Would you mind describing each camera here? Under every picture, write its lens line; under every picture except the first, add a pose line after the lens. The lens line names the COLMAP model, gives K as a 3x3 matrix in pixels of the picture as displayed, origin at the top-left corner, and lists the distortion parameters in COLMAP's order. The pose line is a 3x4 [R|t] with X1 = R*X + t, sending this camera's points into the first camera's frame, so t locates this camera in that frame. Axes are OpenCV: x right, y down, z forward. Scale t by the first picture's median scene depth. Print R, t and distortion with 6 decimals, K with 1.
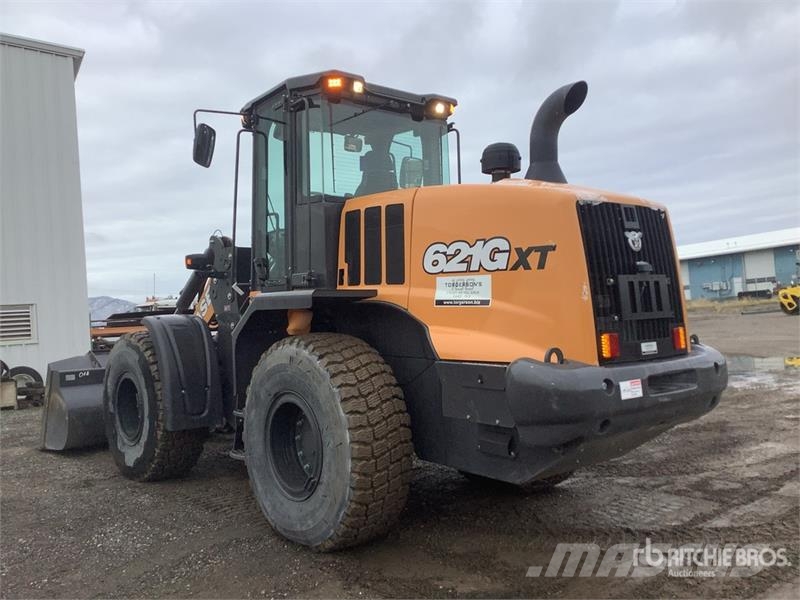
lens RADIAL K [[719.1, 0, 400.0], [0, 719.1, 300.0], [0, 0, 1]] dist [0.070661, -0.001013]
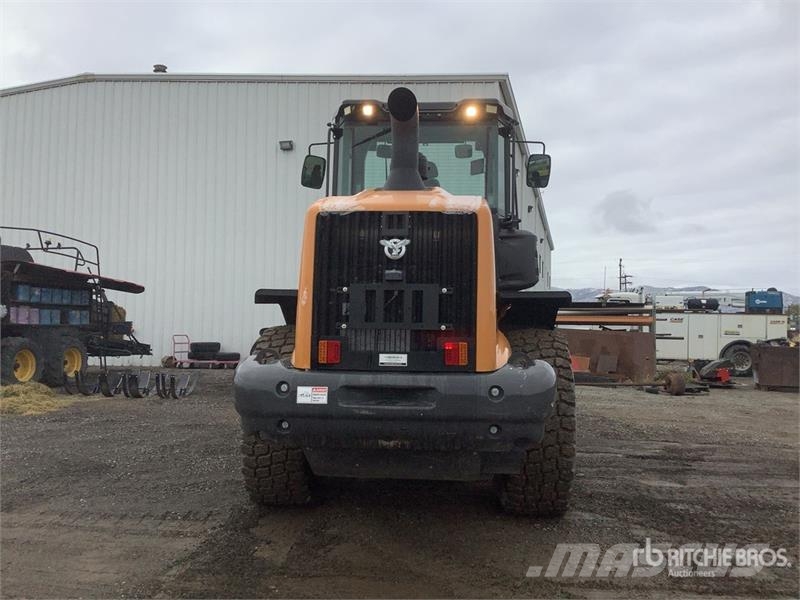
lens RADIAL K [[726.3, 0, 403.9], [0, 726.3, 290.6], [0, 0, 1]] dist [0.081470, 0.001070]
pose [[0.690814, 0.023520, -0.722650, 1.043660], [-0.023414, 0.999674, 0.010153, -0.035744], [0.722654, 0.009906, 0.691139, 0.337356]]
